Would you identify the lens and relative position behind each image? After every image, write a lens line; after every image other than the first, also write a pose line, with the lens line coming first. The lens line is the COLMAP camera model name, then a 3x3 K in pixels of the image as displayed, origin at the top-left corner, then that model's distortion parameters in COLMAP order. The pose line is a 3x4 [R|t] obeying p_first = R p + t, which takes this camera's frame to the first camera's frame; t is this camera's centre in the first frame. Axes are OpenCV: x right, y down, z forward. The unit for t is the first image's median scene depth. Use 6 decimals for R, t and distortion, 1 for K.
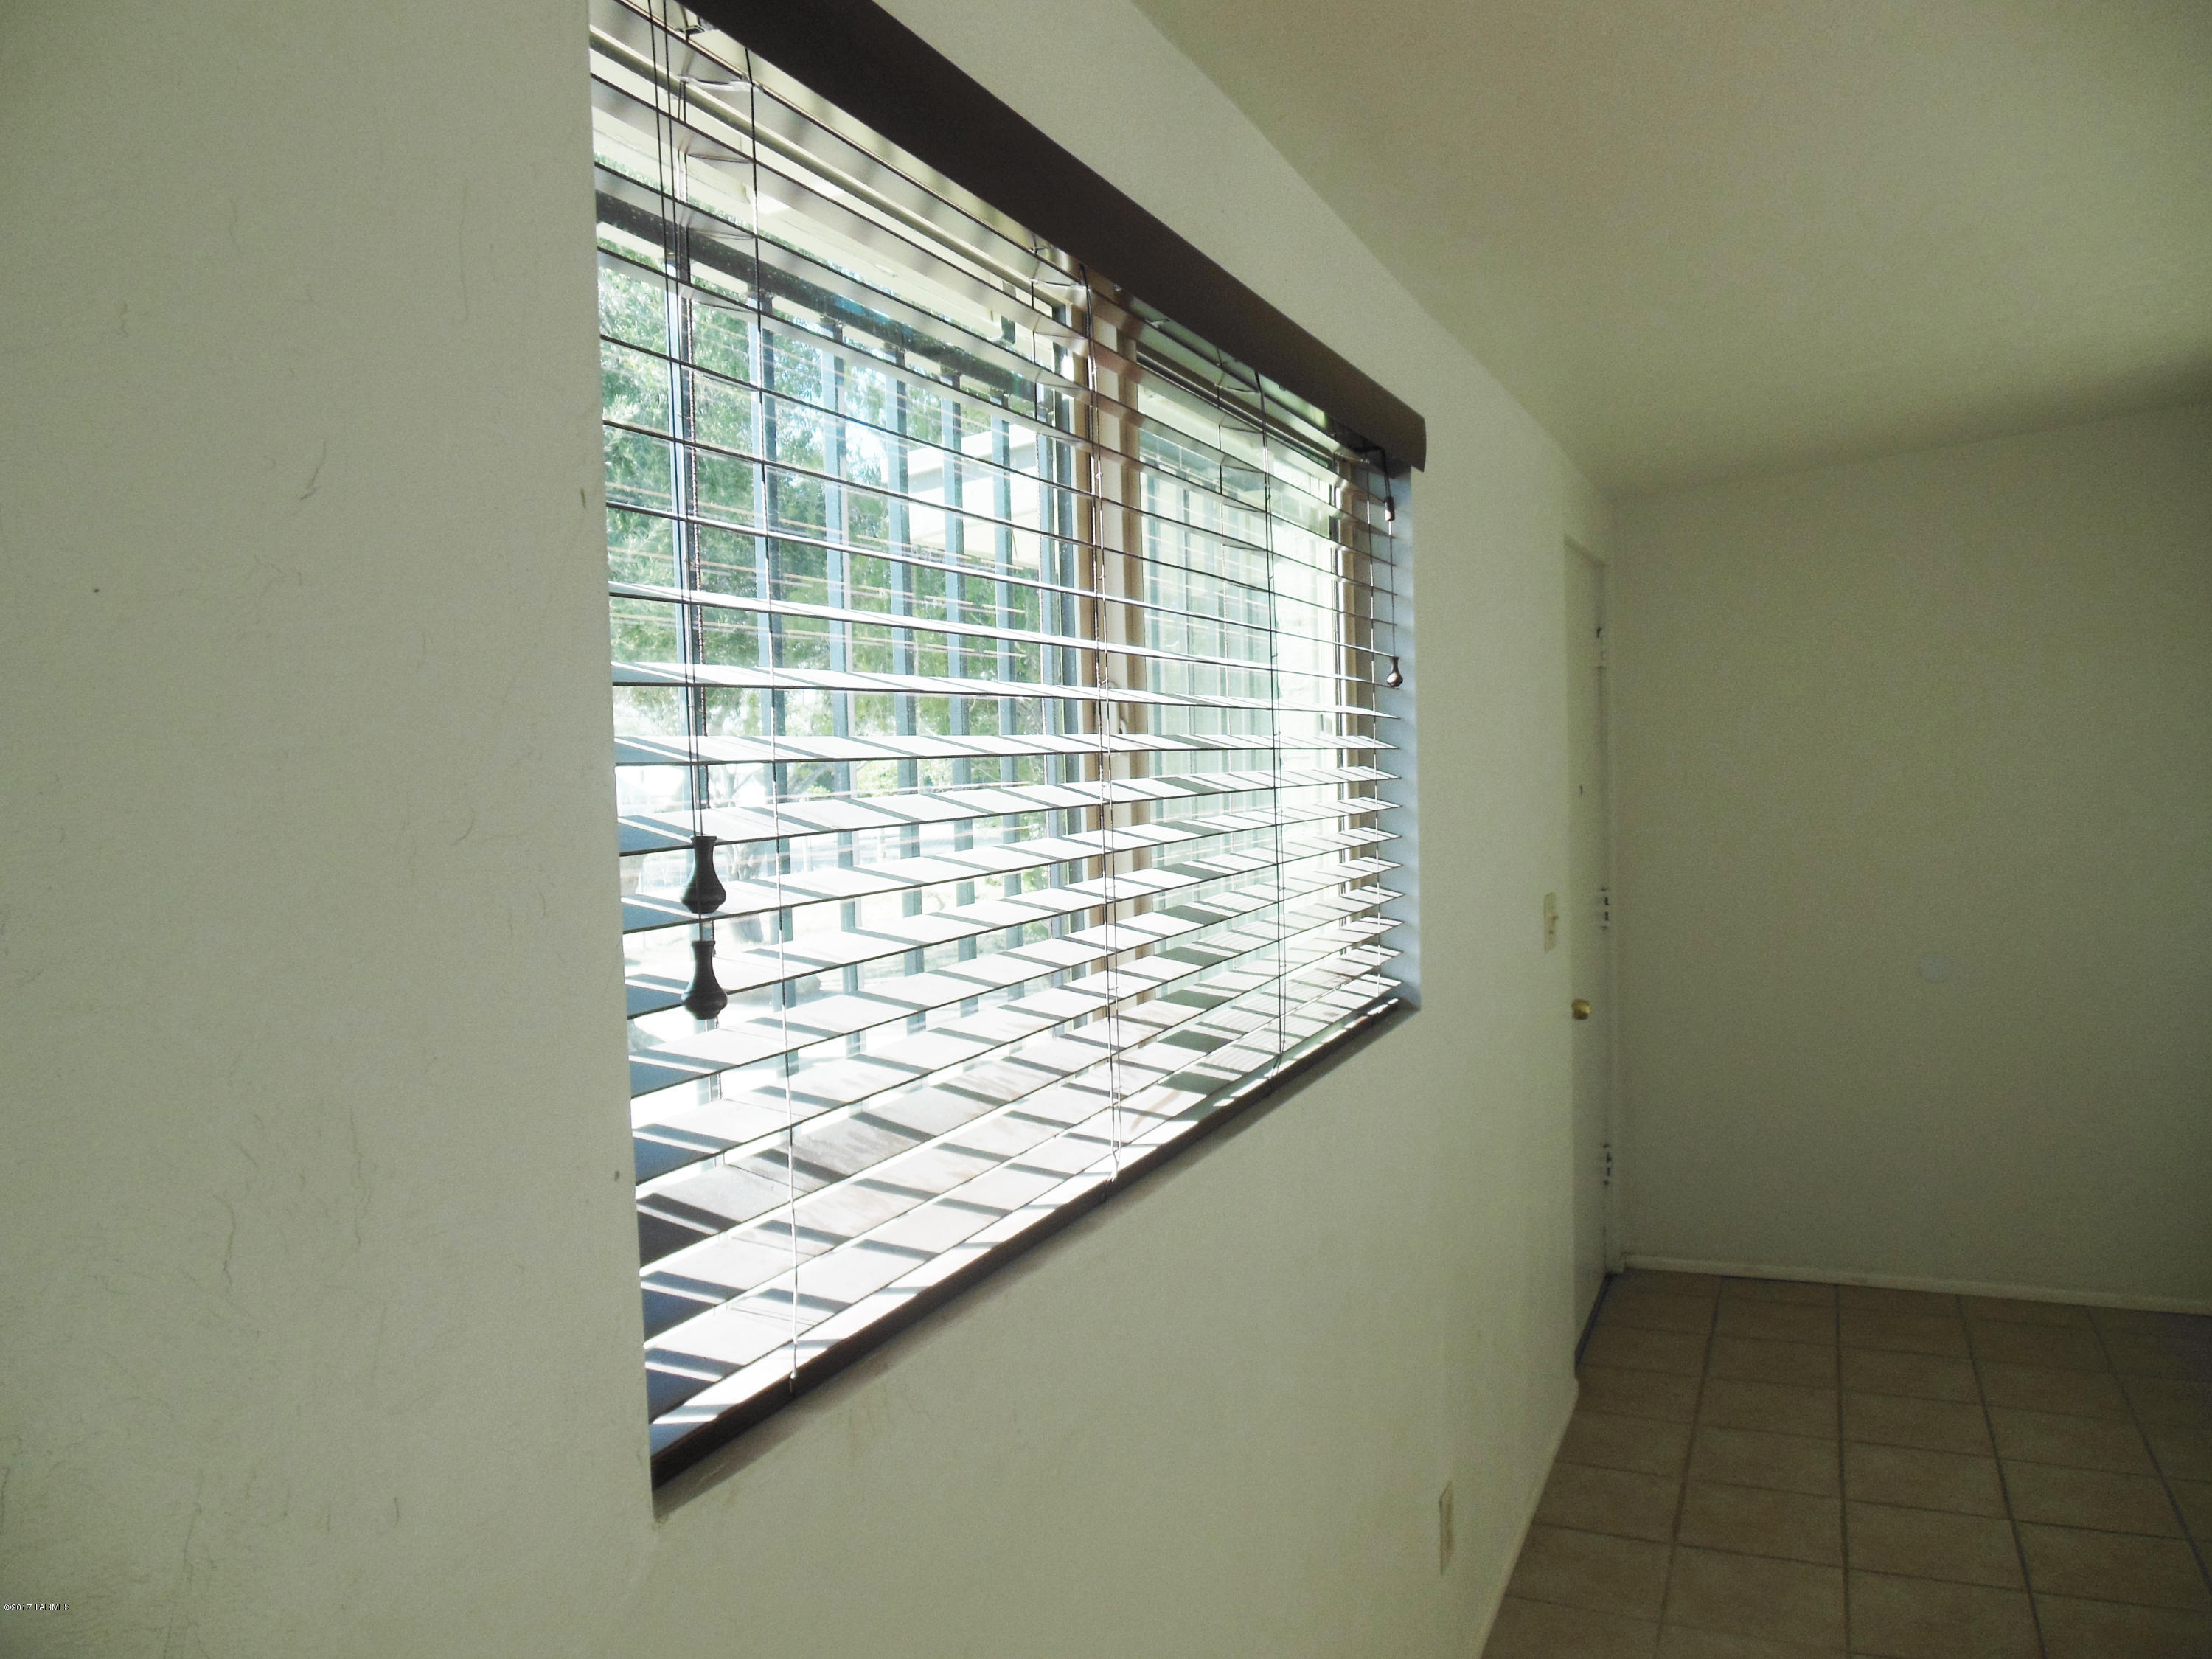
lens RADIAL K [[1679.8, 0, 1099.9], [0, 1679.8, 828.7], [0, 0, 1]] dist [-0.062893, 0.085308]
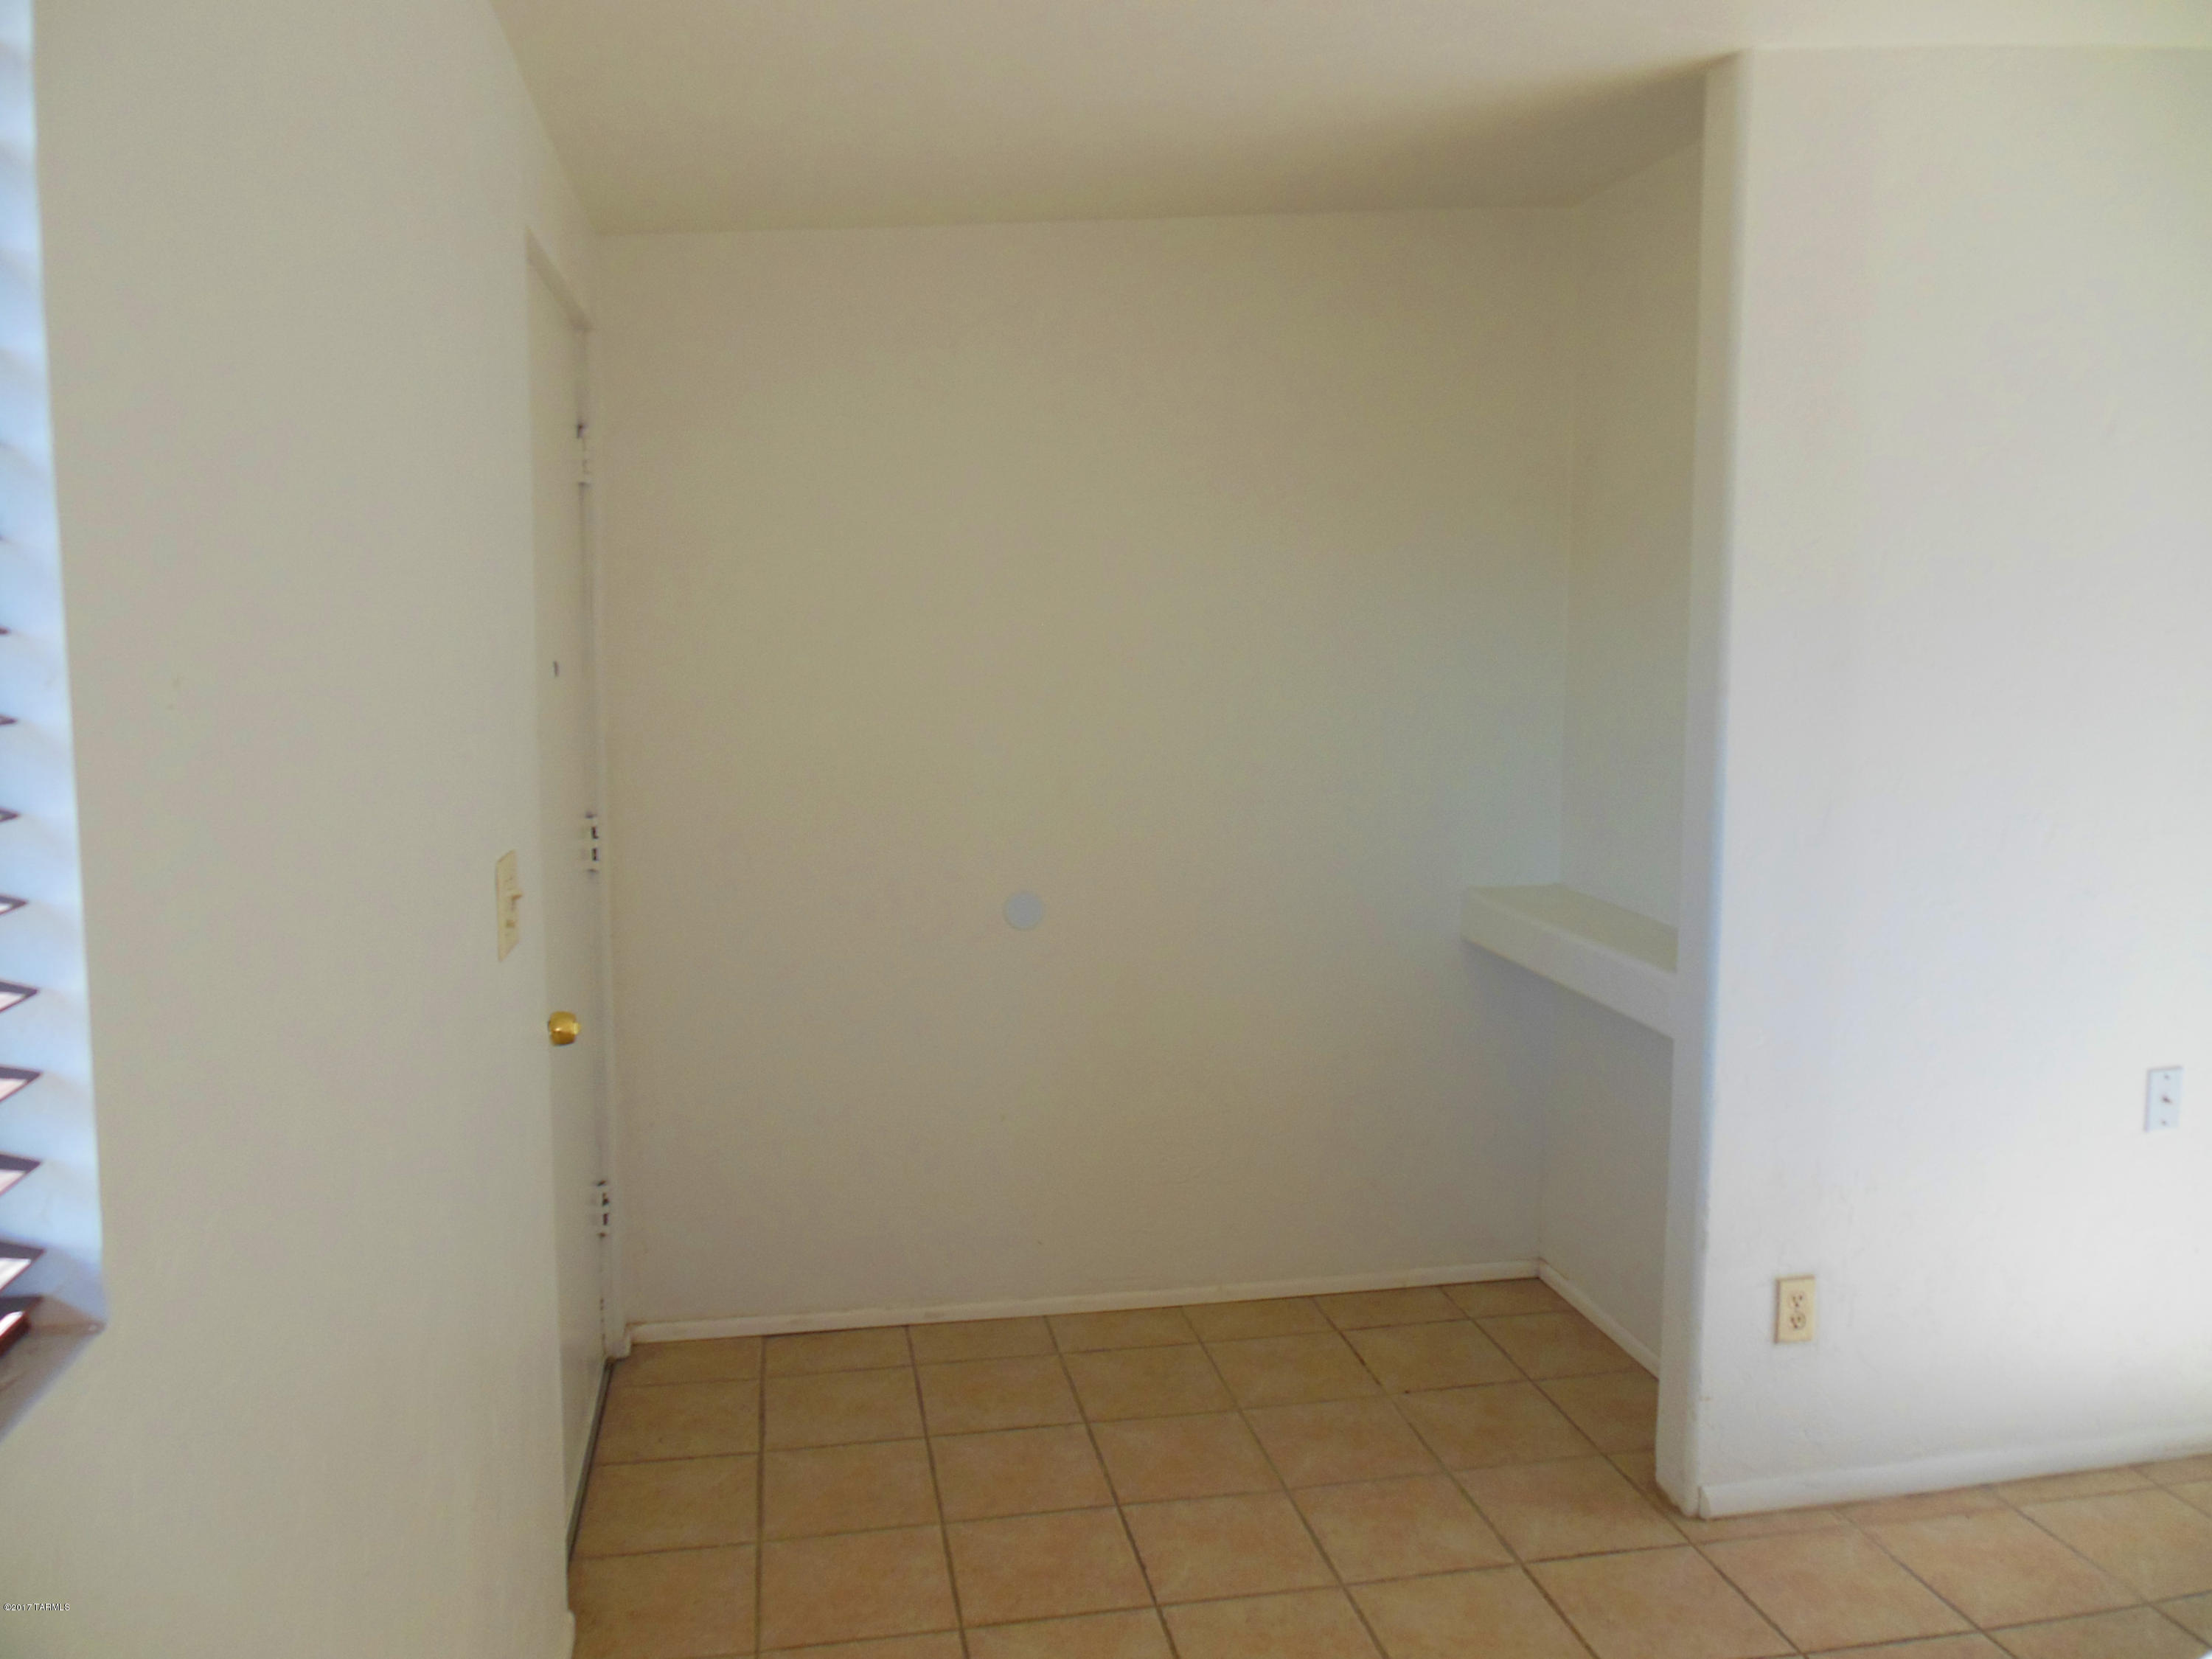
lens RADIAL K [[1679.8, 0, 1101.9], [0, 1679.8, 833.5], [0, 0, 1]] dist [-0.062893, 0.085308]
pose [[0.825402, -0.036279, 0.563378, 0.092914], [-0.007789, 0.997106, 0.075621, -0.010639], [-0.564492, -0.066806, 0.822731, 0.333780]]
